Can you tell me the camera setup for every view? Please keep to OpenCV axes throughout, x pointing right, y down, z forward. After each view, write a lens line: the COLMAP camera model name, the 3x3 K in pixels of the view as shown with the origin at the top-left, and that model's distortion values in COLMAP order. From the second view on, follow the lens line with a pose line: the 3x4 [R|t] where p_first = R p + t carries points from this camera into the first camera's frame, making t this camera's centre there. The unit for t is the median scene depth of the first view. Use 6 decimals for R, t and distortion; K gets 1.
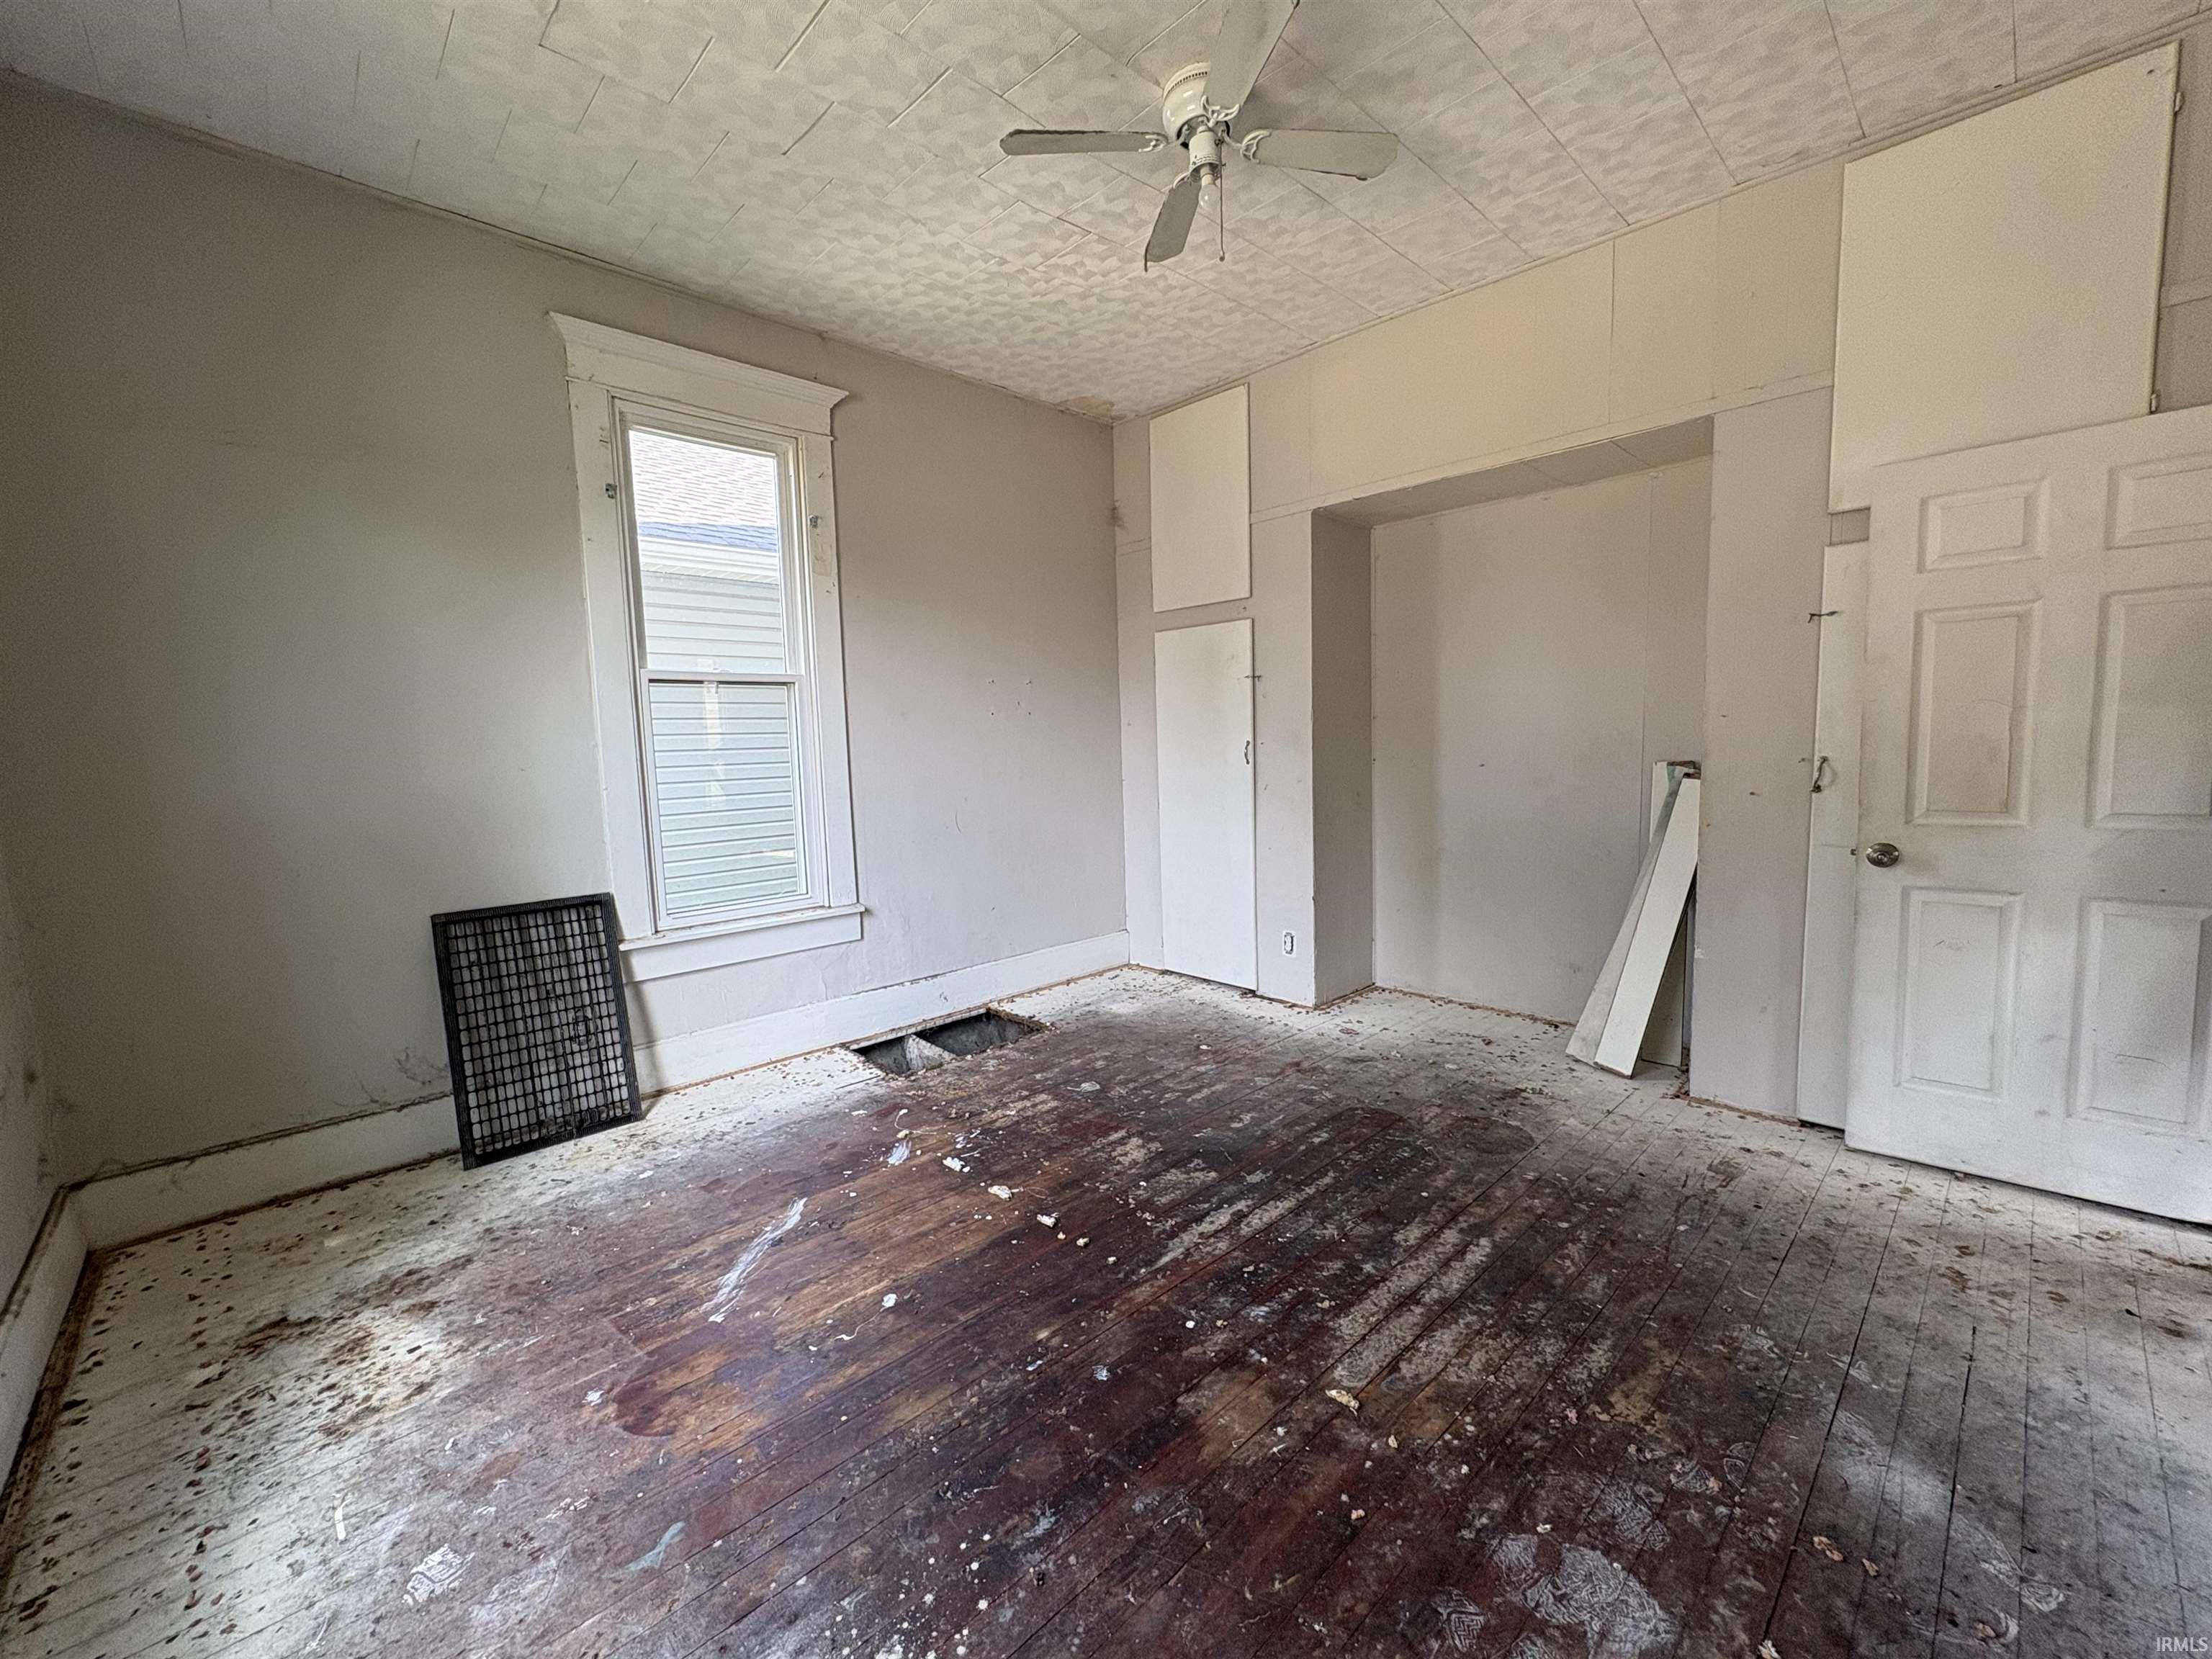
lens RADIAL K [[883.1, 0, 1106.0], [0, 883.1, 829.5], [0, 0, 1]] dist [0.000123, 0.000723]
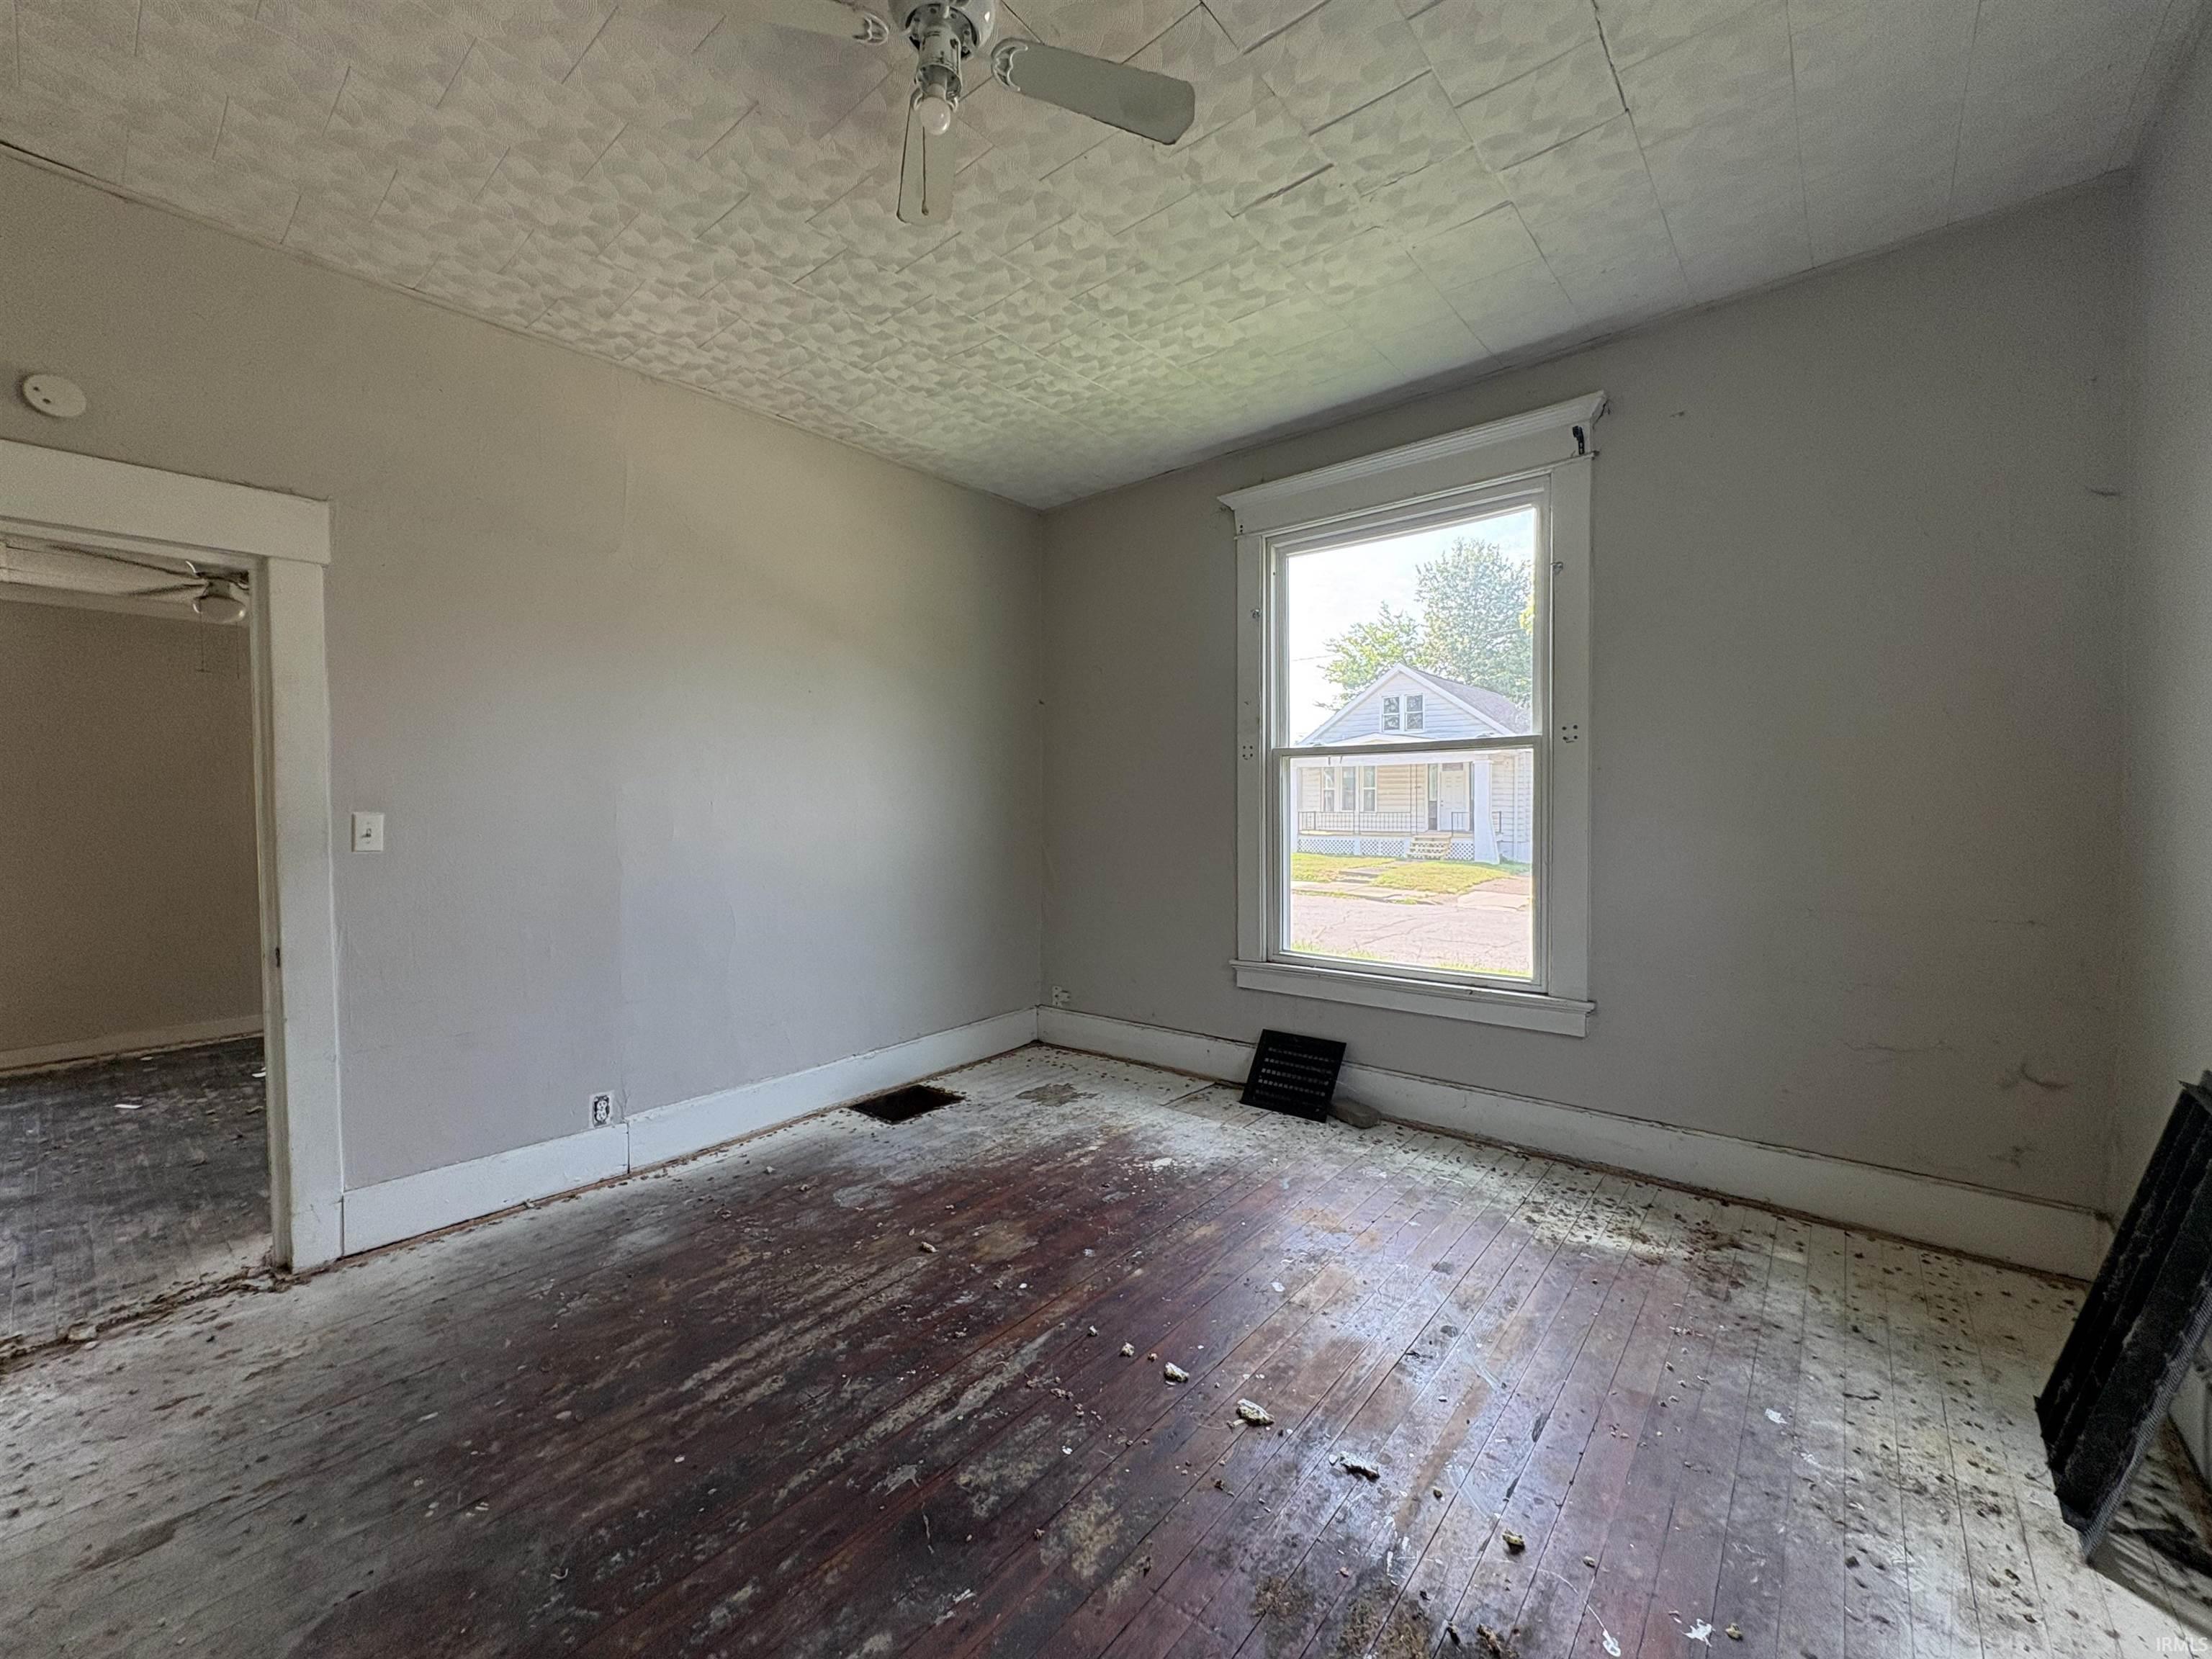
lens RADIAL K [[883.1, 0, 1106.0], [0, 883.1, 829.5], [0, 0, 1]] dist [0.000123, 0.000723]
pose [[-0.993219, 0.037301, -0.110113, 0.078588], [0.021346, 0.989542, 0.142659, -0.211311], [0.114283, 0.139341, -0.983628, 1.806792]]
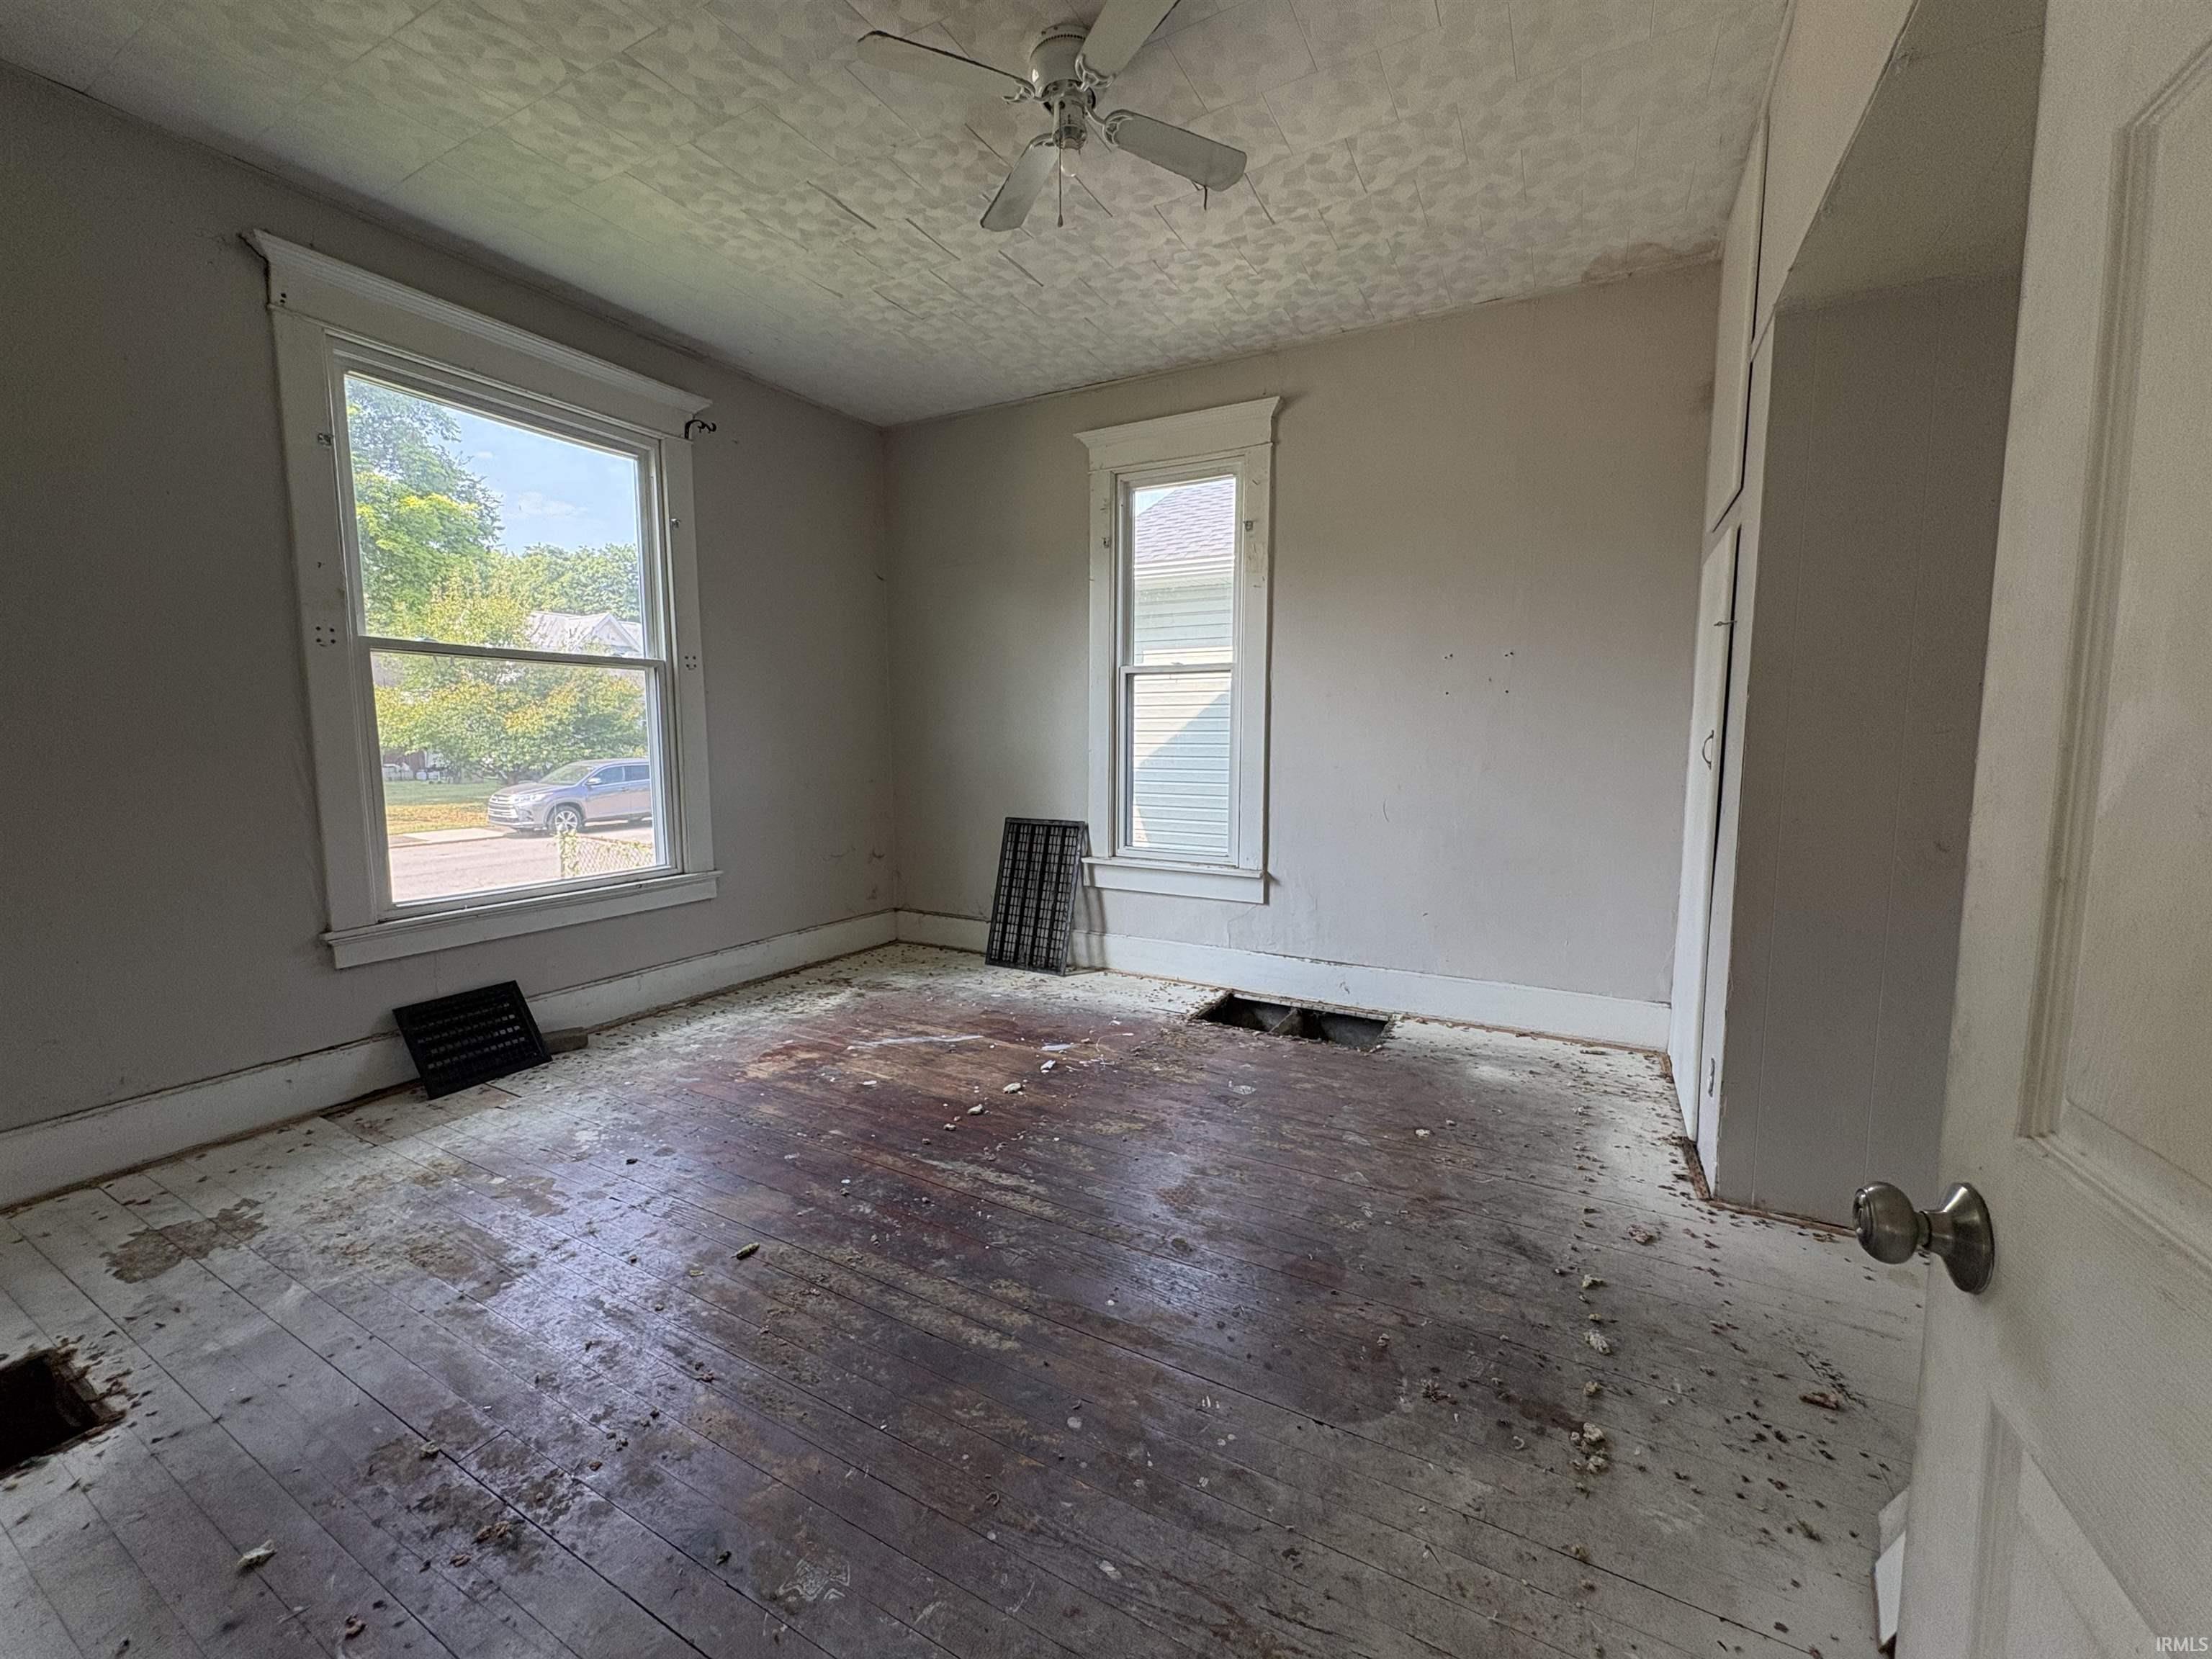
lens RADIAL K [[883.1, 0, 1106.0], [0, 883.1, 829.5], [0, 0, 1]] dist [0.000123, 0.000723]
pose [[0.307101, 0.127701, -0.943070, 1.121776], [-0.111724, 0.988942, 0.097531, -0.084241], [0.945096, 0.075412, 0.317972, 0.767317]]
